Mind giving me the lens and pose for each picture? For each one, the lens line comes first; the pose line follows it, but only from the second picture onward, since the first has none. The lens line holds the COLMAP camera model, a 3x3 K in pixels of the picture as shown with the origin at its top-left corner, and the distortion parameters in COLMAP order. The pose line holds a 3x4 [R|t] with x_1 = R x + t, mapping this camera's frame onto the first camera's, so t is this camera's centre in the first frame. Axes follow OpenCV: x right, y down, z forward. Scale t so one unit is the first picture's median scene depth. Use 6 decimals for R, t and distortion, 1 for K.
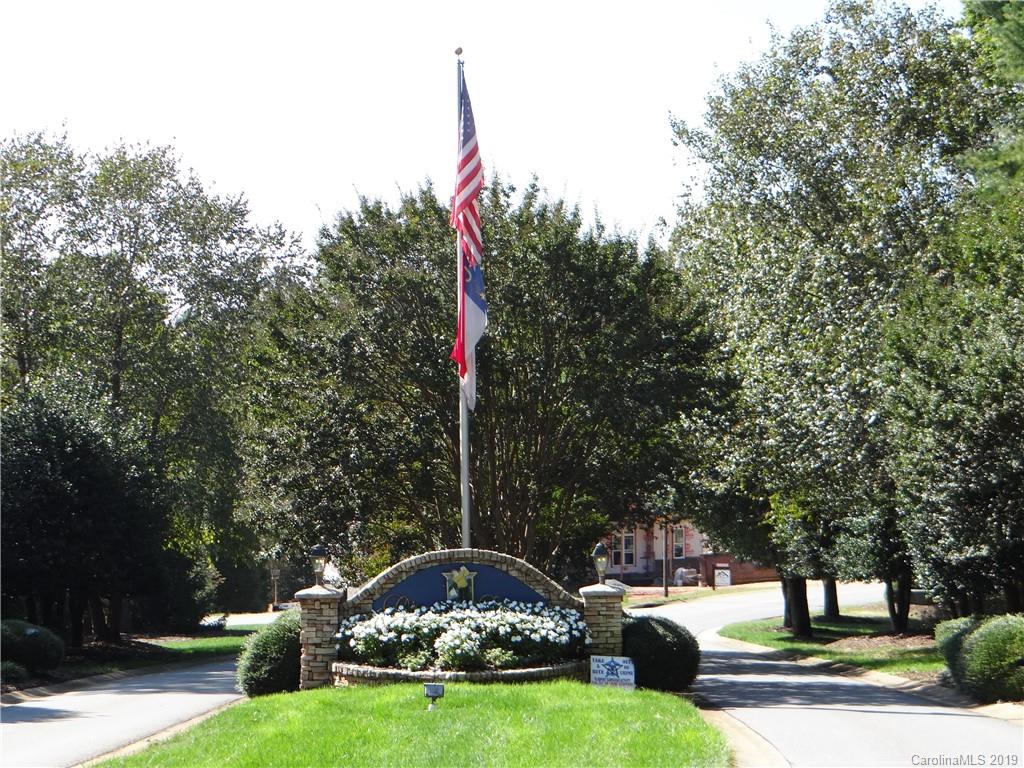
lens RADIAL K [[2188.5, 0, 512.0], [0, 2188.5, 384.0], [0, 0, 1]] dist [0.000846, -0.189344]
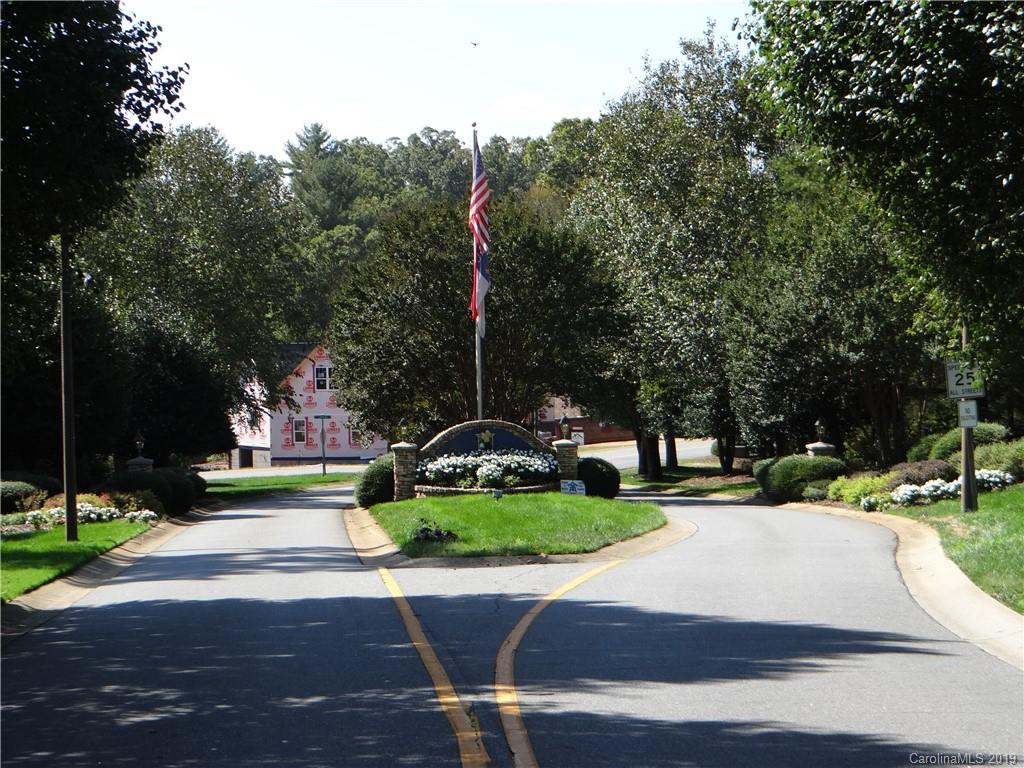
lens RADIAL K [[2188.5, 0, 512.0], [0, 2188.5, 384.0], [0, 0, 1]] dist [0.000846, -0.189344]
pose [[0.996521, -0.008294, 0.082927, -0.138166], [0.003166, 0.998085, 0.061768, -0.057711], [-0.083280, -0.061291, 0.994640, -0.694684]]
